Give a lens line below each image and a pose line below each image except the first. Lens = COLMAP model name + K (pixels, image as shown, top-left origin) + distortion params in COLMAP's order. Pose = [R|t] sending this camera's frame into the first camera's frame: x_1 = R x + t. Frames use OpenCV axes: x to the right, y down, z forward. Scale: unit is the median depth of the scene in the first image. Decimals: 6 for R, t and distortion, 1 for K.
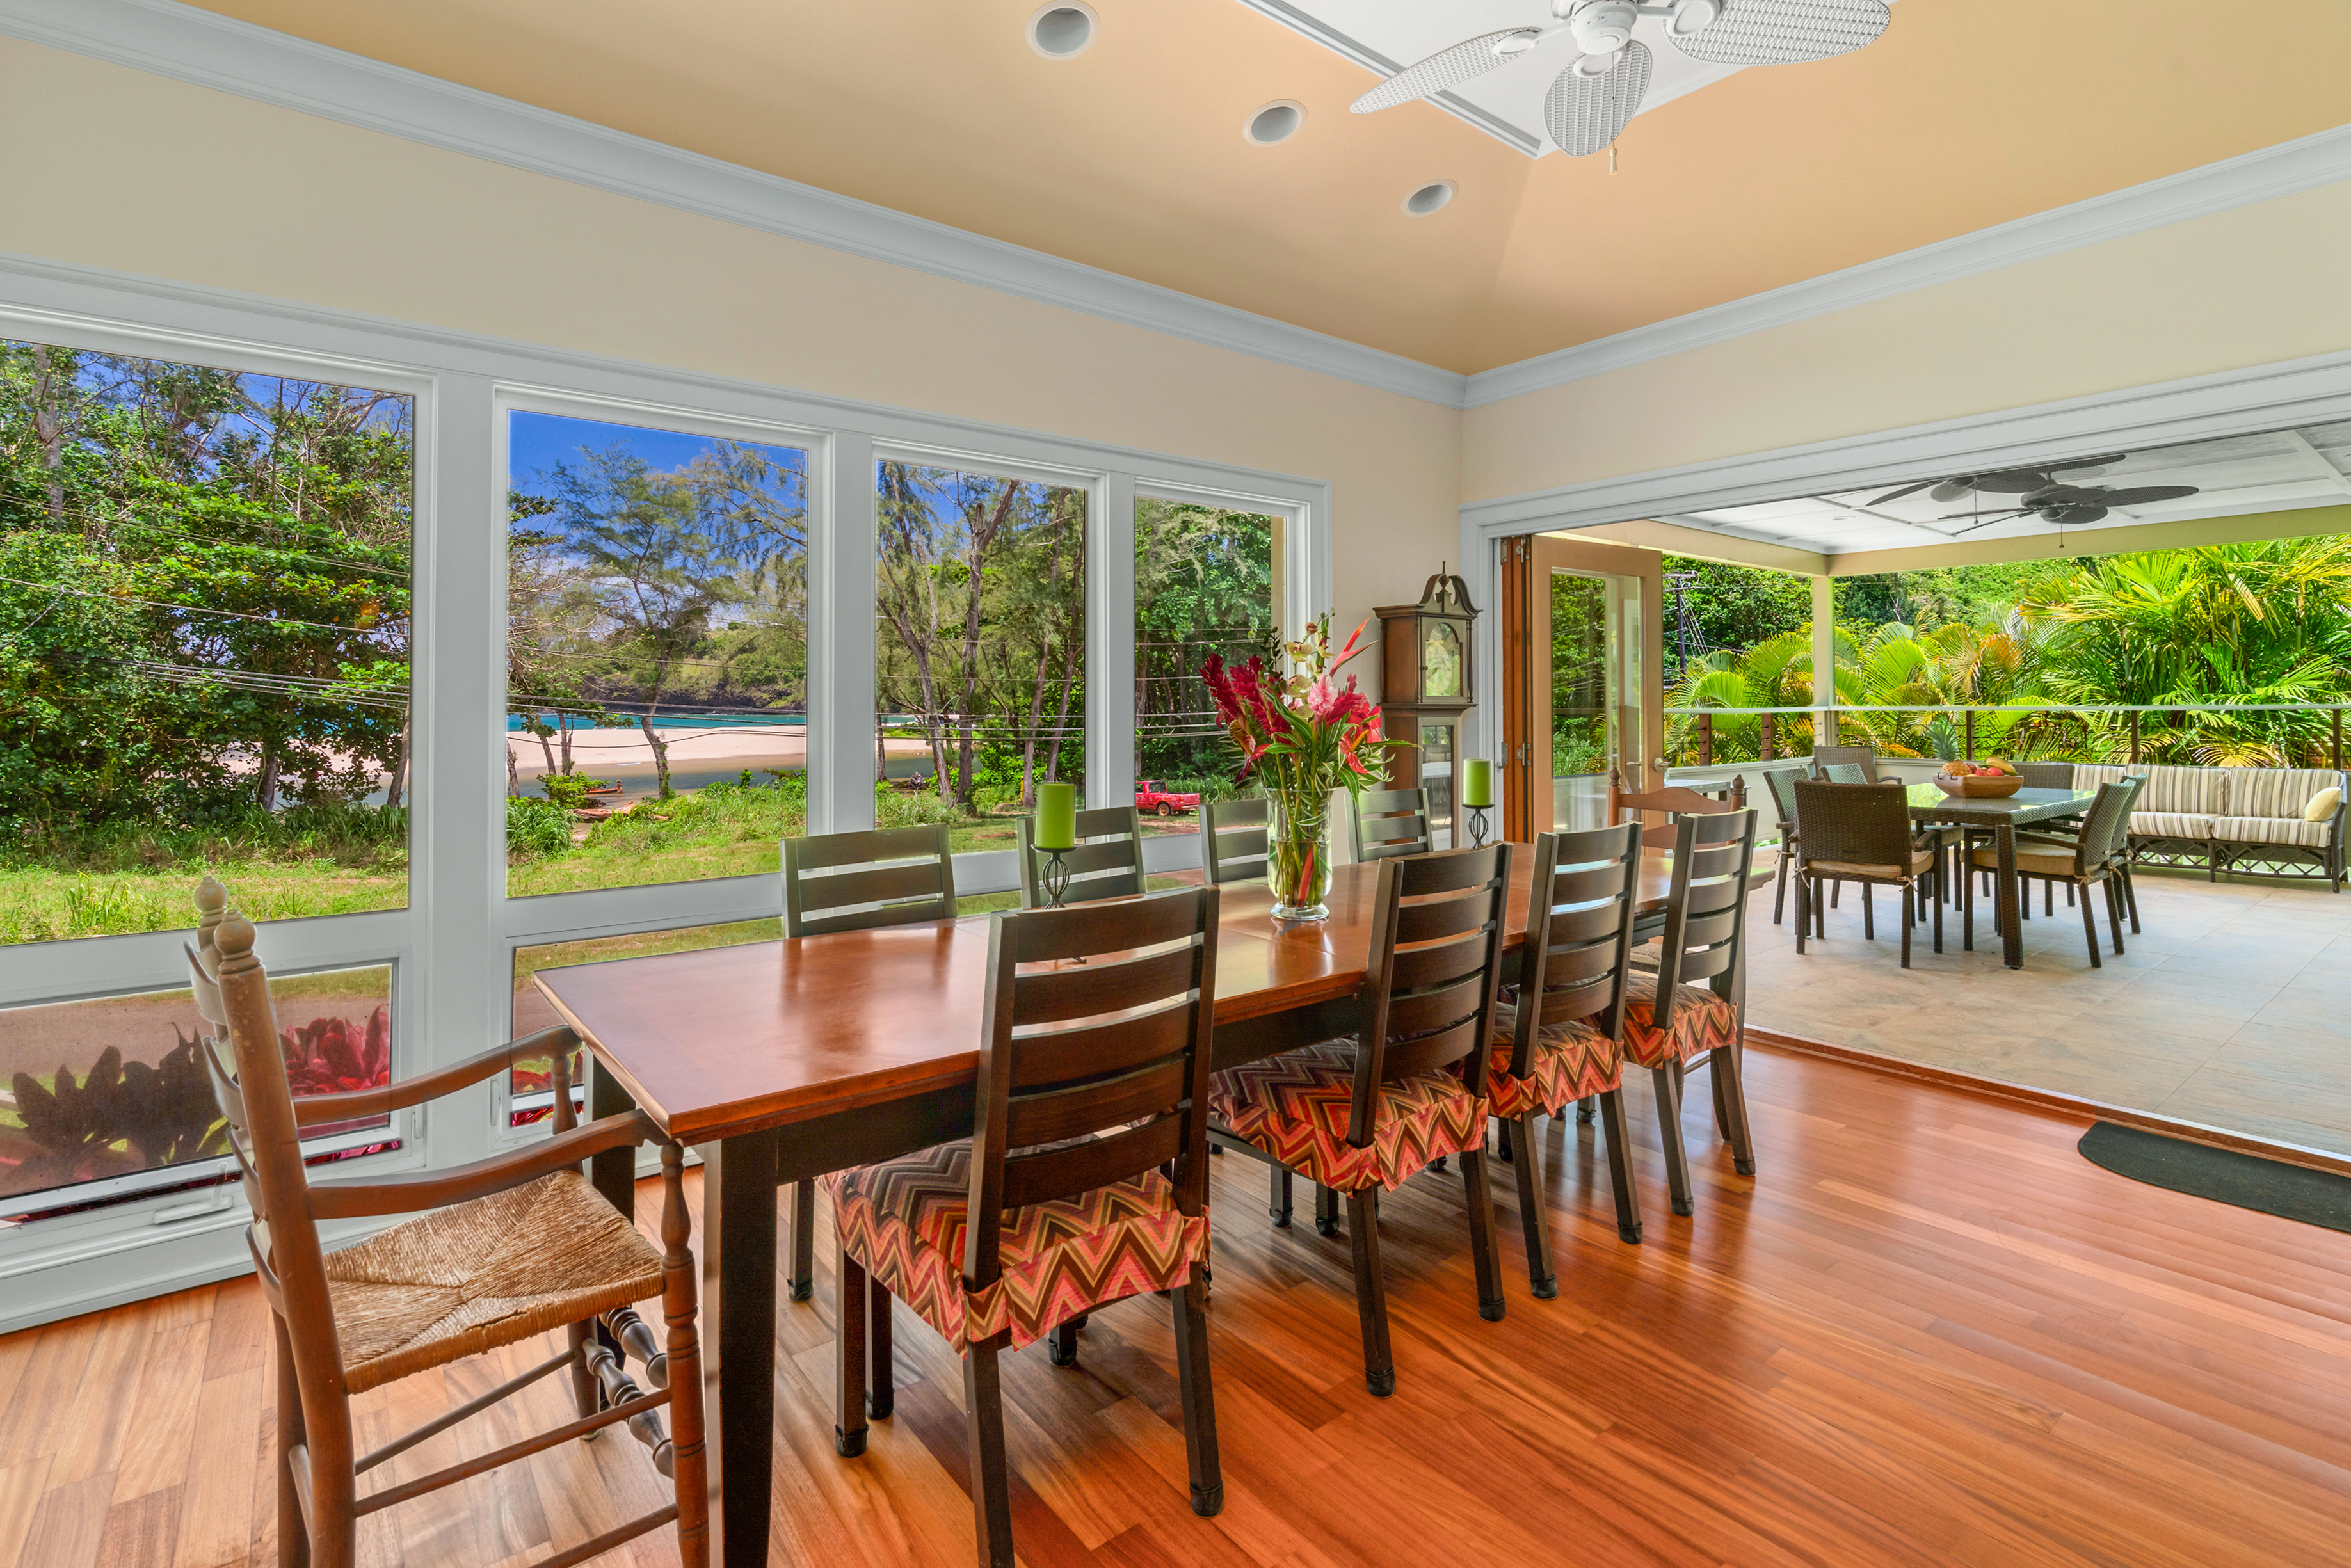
lens RADIAL K [[1105.6, 0, 1178.3], [0, 1105.6, 709.6], [0, 0, 1]] dist [0.000959, 0.000439]
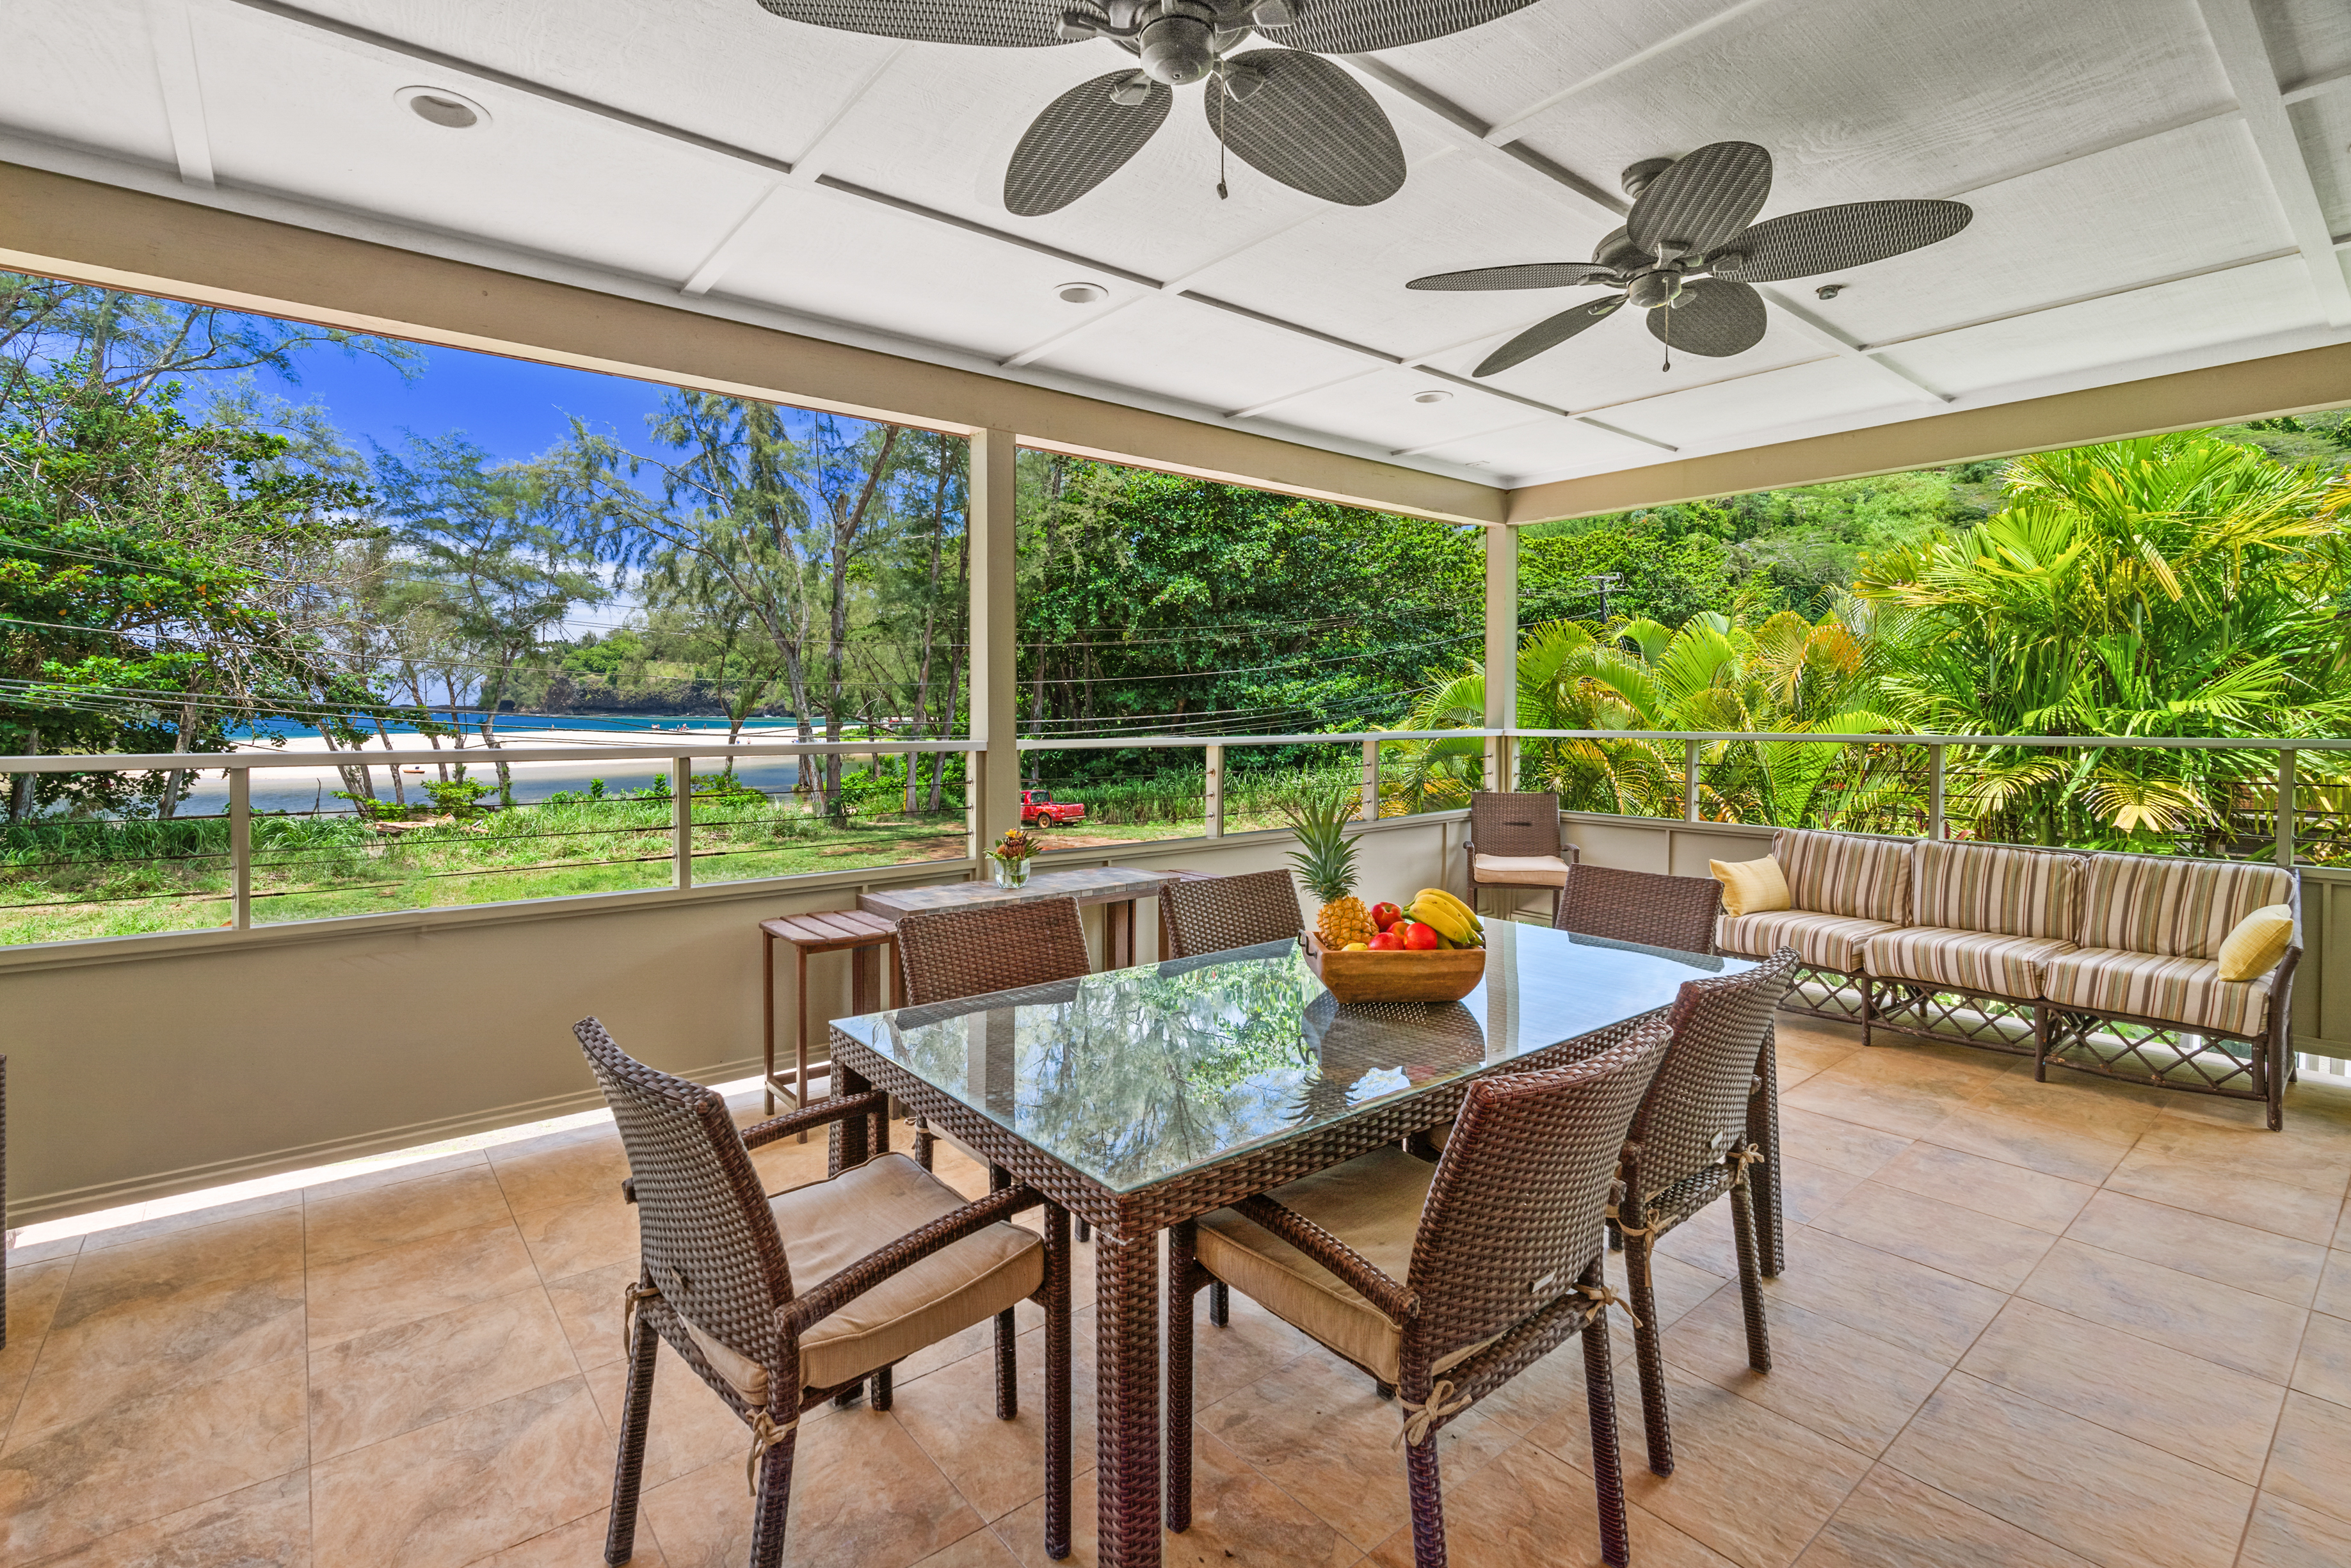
lens RADIAL K [[1080.5, 0, 1163.9], [0, 1080.5, 743.6], [0, 0, 1]] dist [-0.004993, 0.000192]
pose [[0.999978, 0.002570, 0.006121, 0.122709], [-0.002743, 0.999592, 0.028439, -0.003711], [-0.006045, -0.028455, 0.999577, 0.118644]]
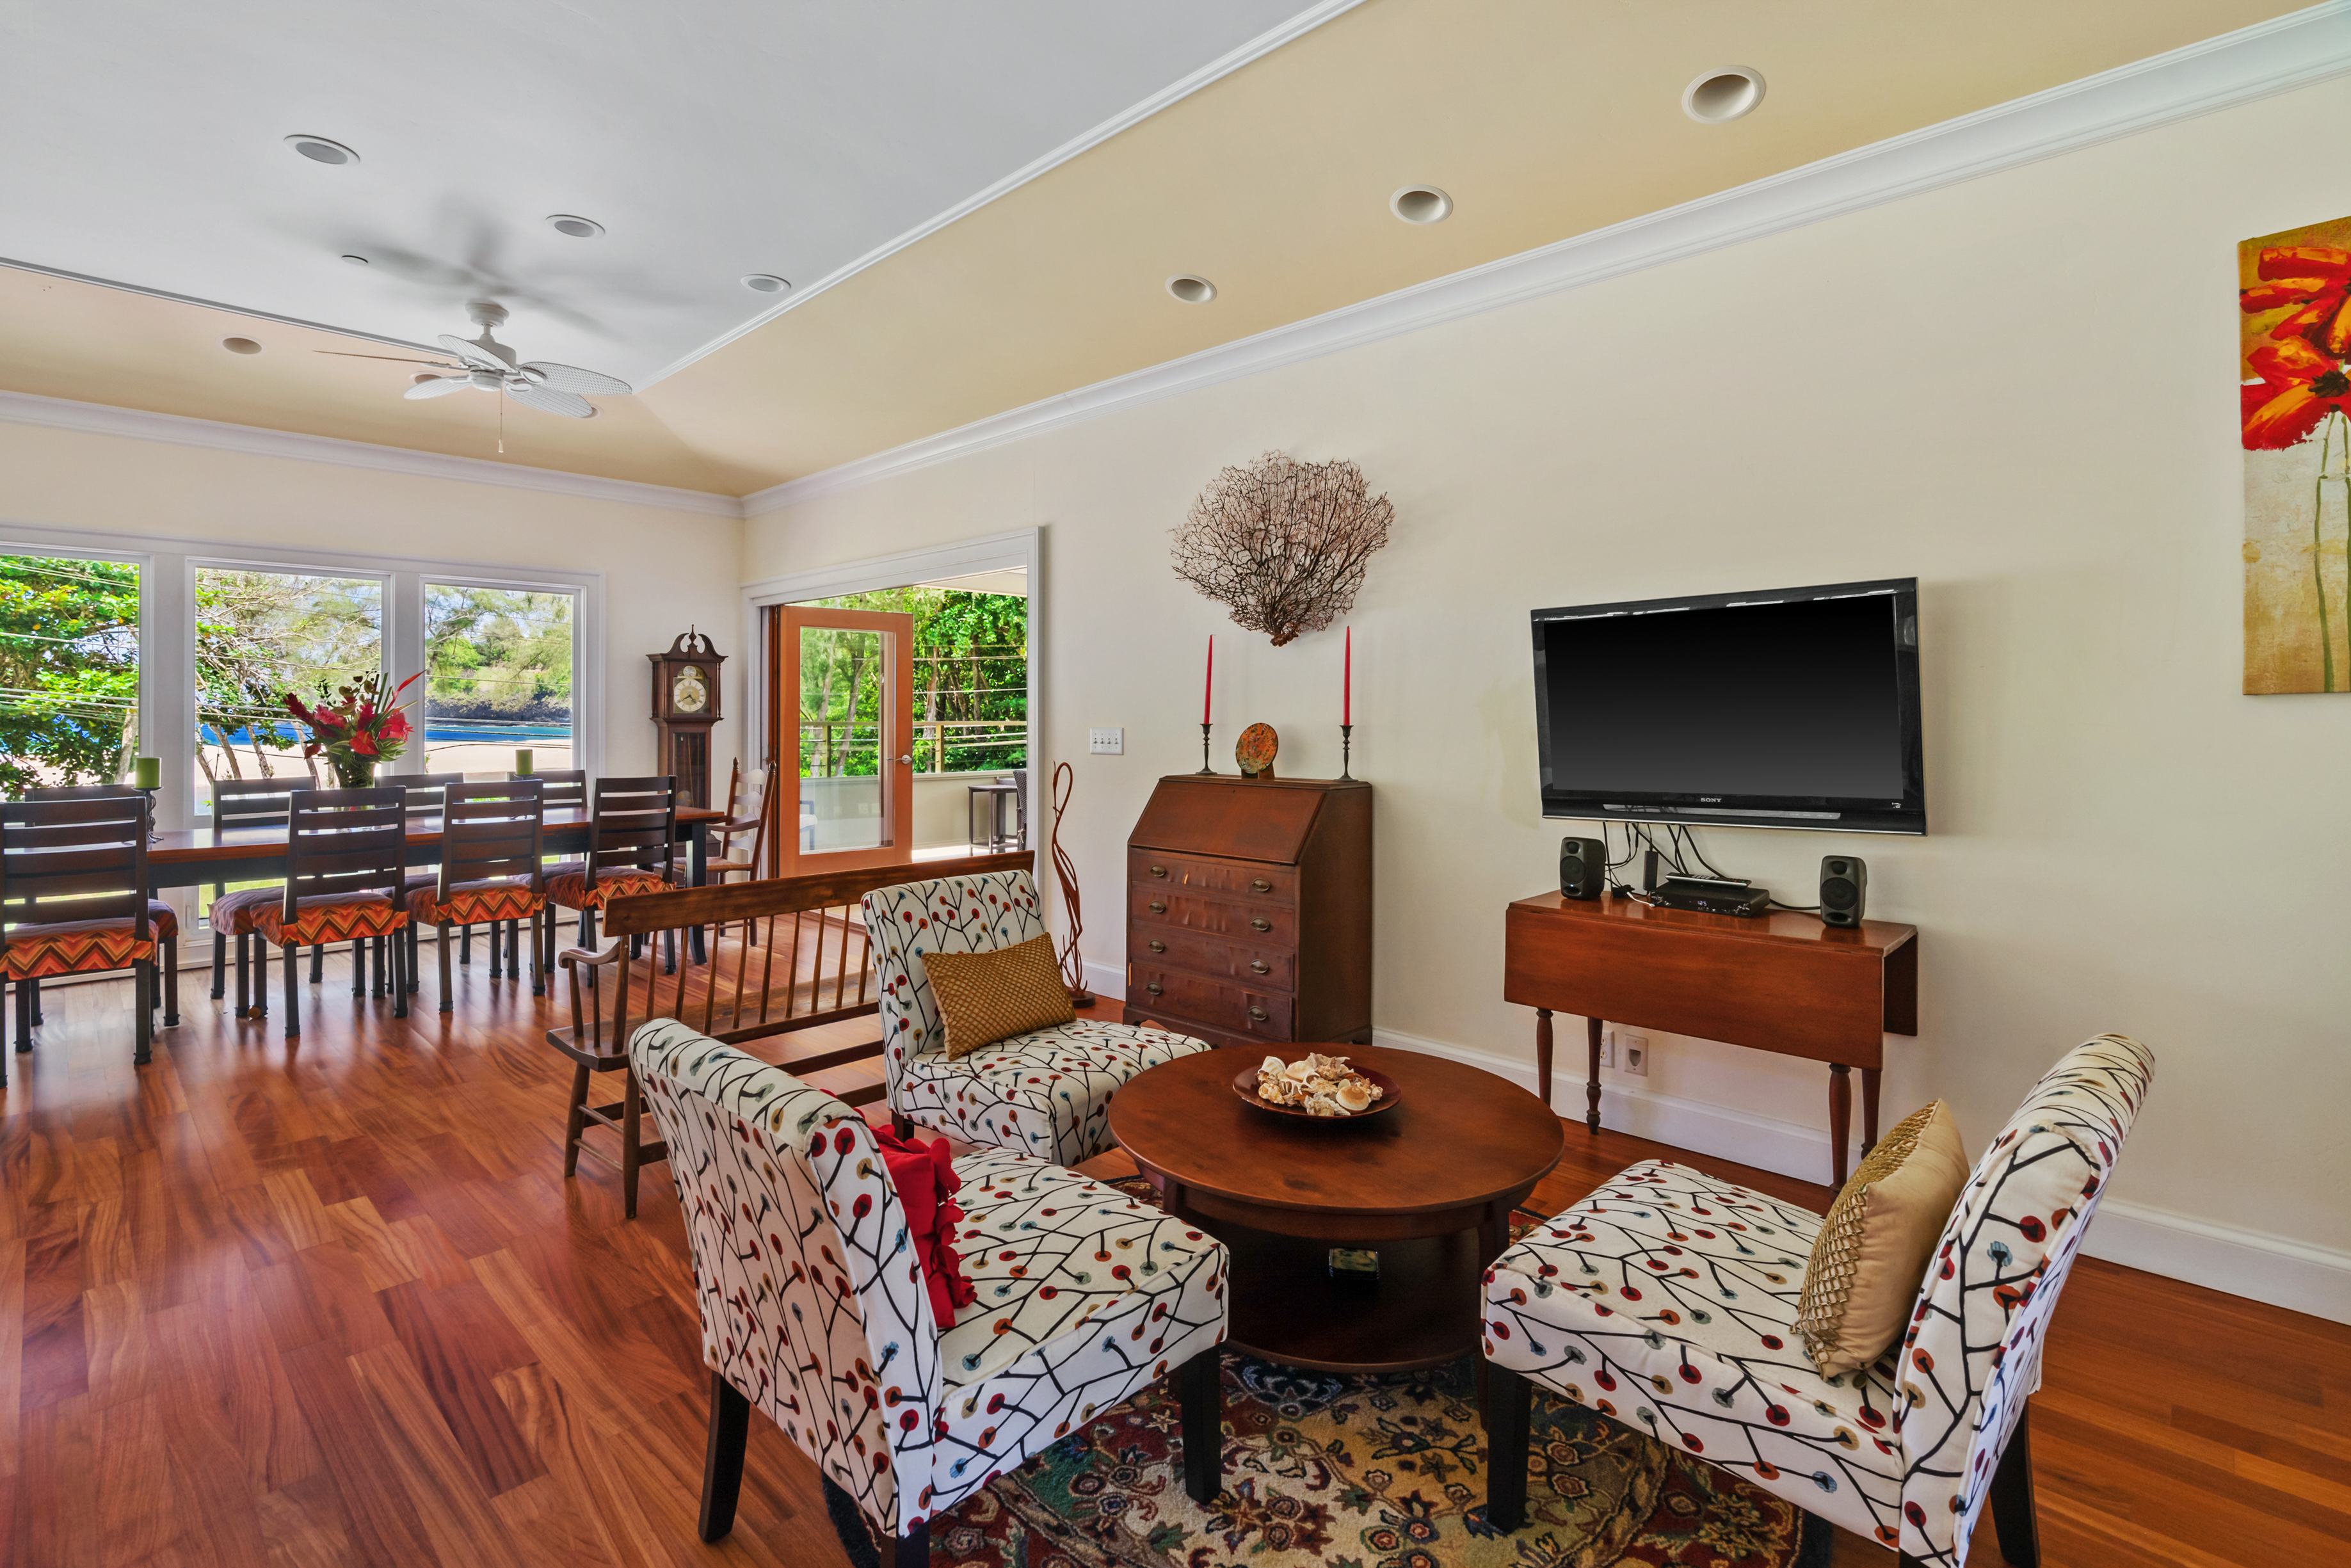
lens RADIAL K [[1105.6, 0, 1178.3], [0, 1105.6, 709.6], [0, 0, 1]] dist [0.000959, 0.000439]
pose [[0.991887, 0.001969, 0.127107, 0.107941], [-0.000608, 0.999942, -0.010746, -0.000274], [-0.127121, 0.010581, 0.991831, -0.089191]]
